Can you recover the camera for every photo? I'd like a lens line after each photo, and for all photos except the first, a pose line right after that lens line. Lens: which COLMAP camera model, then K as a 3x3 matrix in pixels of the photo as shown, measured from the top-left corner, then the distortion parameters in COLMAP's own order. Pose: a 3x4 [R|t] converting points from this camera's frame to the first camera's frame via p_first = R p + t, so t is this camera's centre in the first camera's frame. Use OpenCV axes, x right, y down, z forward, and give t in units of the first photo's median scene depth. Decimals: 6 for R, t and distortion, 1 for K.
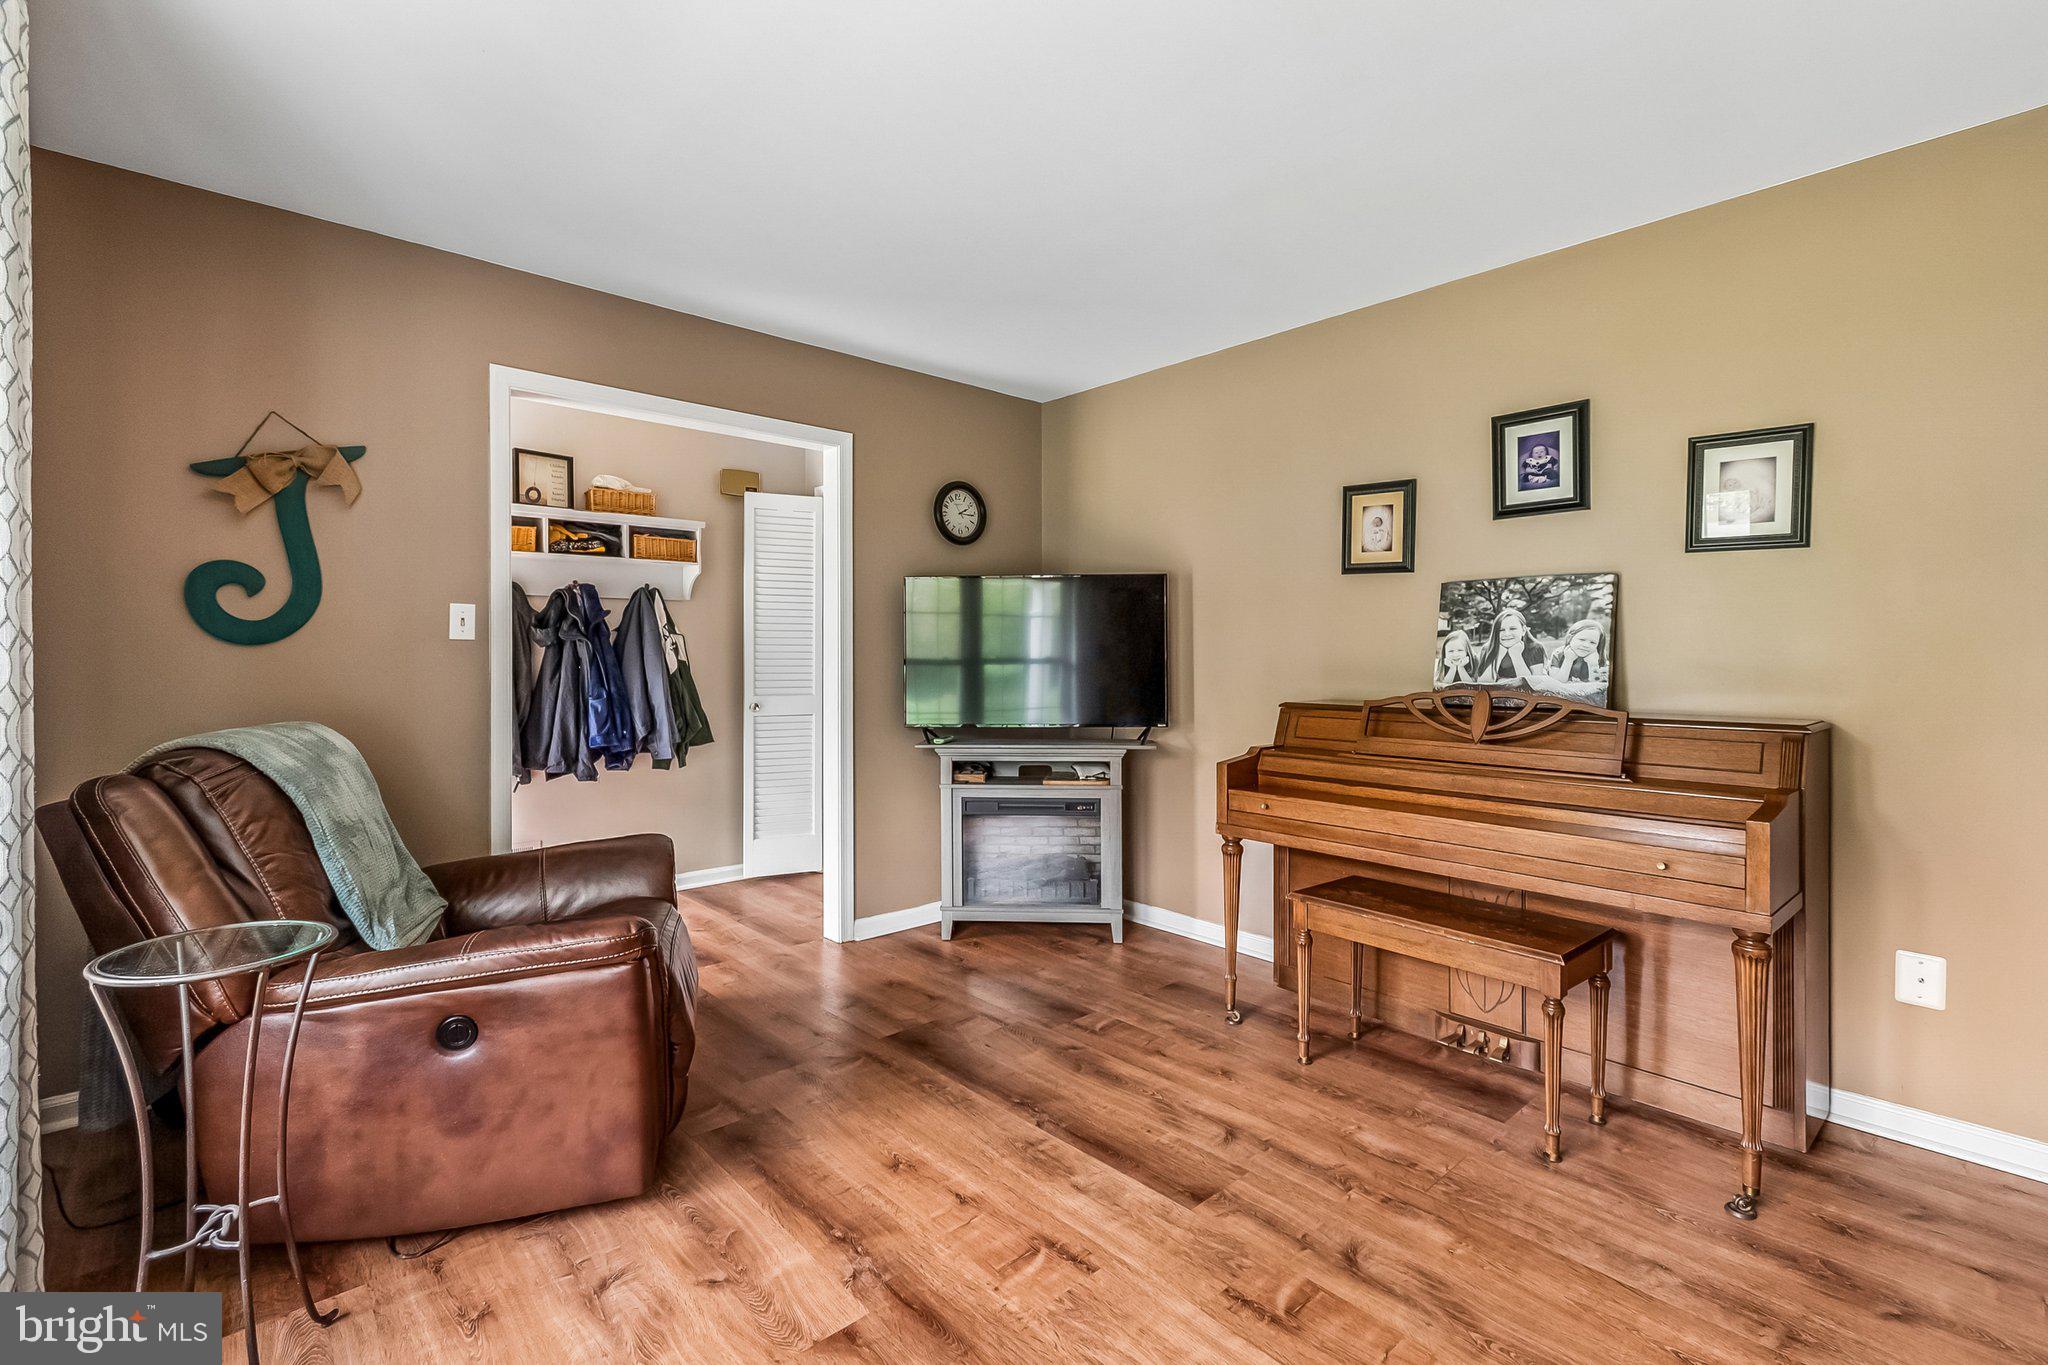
lens RADIAL K [[913.3, 0, 1036.0], [0, 913.3, 668.8], [0, 0, 1]] dist [0.013019, -0.007287]
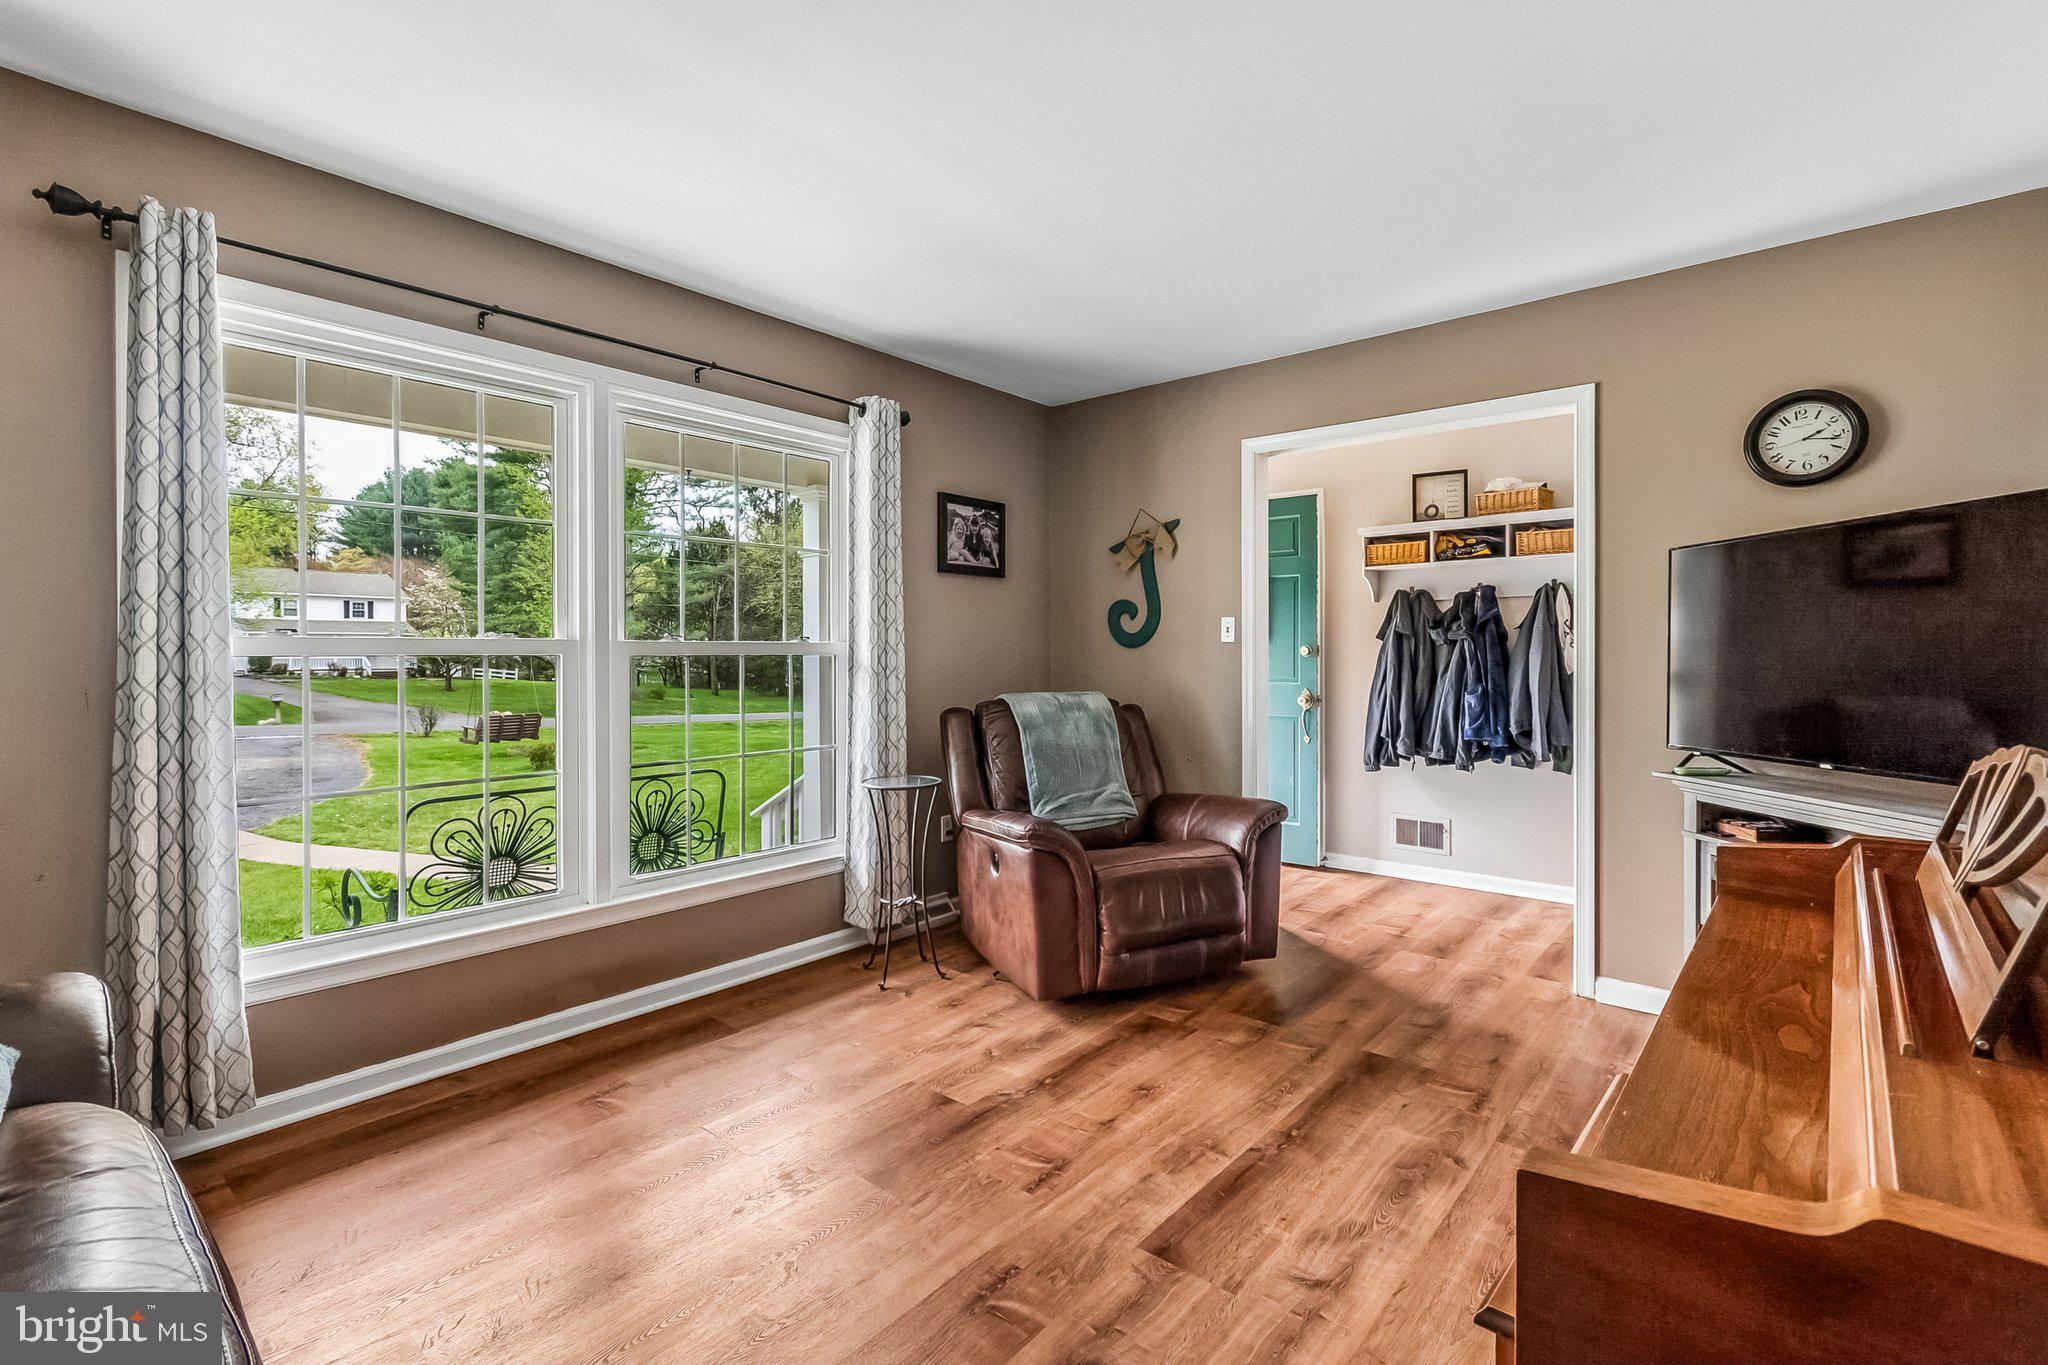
lens RADIAL K [[913.3, 0, 1036.0], [0, 913.3, 668.8], [0, 0, 1]] dist [0.013019, -0.007287]
pose [[0.137903, 0.016455, -0.990309, 0.811505], [-0.011686, 0.999819, 0.014986, -0.010393], [0.990377, 0.009506, 0.138070, 0.576296]]
